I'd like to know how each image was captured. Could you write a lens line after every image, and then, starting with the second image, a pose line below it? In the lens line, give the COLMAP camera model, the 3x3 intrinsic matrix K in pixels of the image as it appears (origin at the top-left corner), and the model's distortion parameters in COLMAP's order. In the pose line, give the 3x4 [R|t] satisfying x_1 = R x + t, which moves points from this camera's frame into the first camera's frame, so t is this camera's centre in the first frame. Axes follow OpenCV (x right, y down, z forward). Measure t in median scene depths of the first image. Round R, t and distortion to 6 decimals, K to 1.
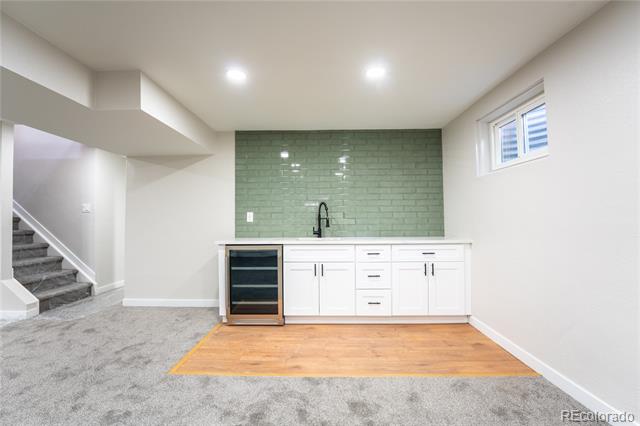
lens RADIAL K [[271.8, 0, 317.3], [0, 271.8, 216.2], [0, 0, 1]] dist [-0.021709, -0.000305]
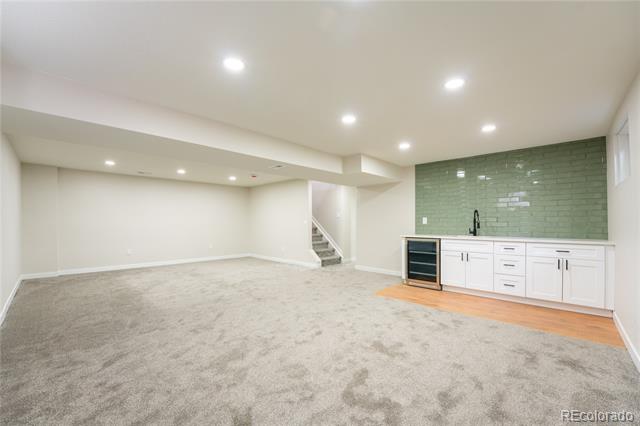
lens RADIAL K [[262.7, 0, 325.4], [0, 262.7, 222.7], [0, 0, 1]] dist [-0.001635, -0.000016]
pose [[0.740848, 0.005763, -0.671649, 0.359364], [0.006567, 0.999853, 0.015822, -0.014345], [0.671641, -0.016133, 0.740701, -0.504071]]
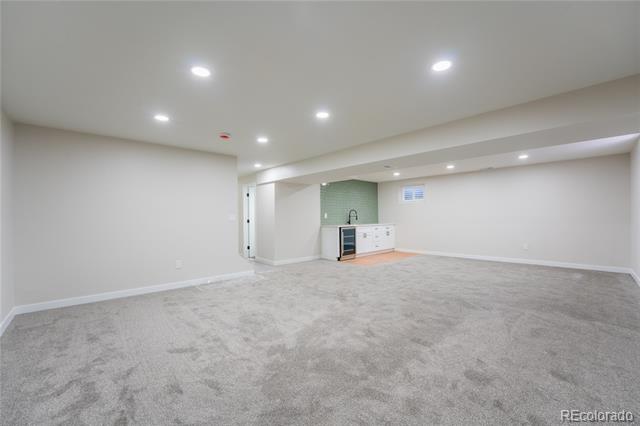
lens RADIAL K [[262.7, 0, 318.5], [0, 262.7, 214.0], [0, 0, 1]] dist [-0.001635, -0.000016]
pose [[0.716842, 0.006730, 0.697203, -1.914264], [-0.010245, 0.999947, 0.000881, -0.012668], [-0.697161, -0.007775, 0.716873, -0.486964]]
